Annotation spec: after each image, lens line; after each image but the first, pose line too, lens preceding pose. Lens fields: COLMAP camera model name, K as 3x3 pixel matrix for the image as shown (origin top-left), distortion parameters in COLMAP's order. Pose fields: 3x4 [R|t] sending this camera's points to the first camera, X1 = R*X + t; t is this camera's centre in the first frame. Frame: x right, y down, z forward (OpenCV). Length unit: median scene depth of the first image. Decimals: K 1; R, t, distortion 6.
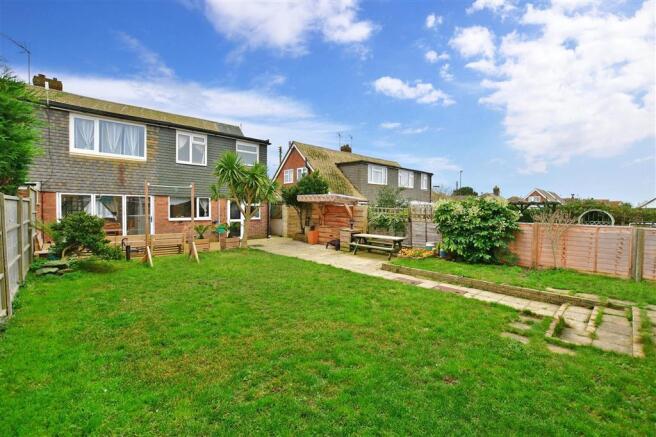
lens RADIAL K [[289.0, 0, 328.0], [0, 289.0, 218.5], [0, 0, 1]] dist [-0.021018, -0.000144]
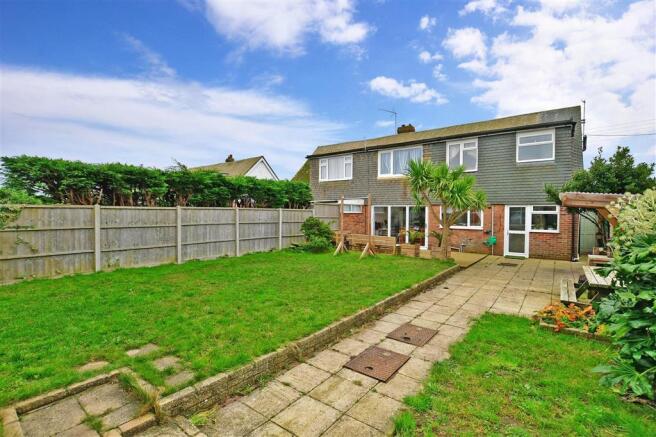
lens RADIAL K [[297.1, 0, 328.0], [0, 297.1, 218.5], [0, 0, 1]] dist [-0.010826, -0.000118]
pose [[0.179625, 0.006423, -0.983714, 0.448723], [-0.050148, 0.998738, -0.002636, -0.002692], [0.982456, 0.049805, 0.179720, 0.375728]]
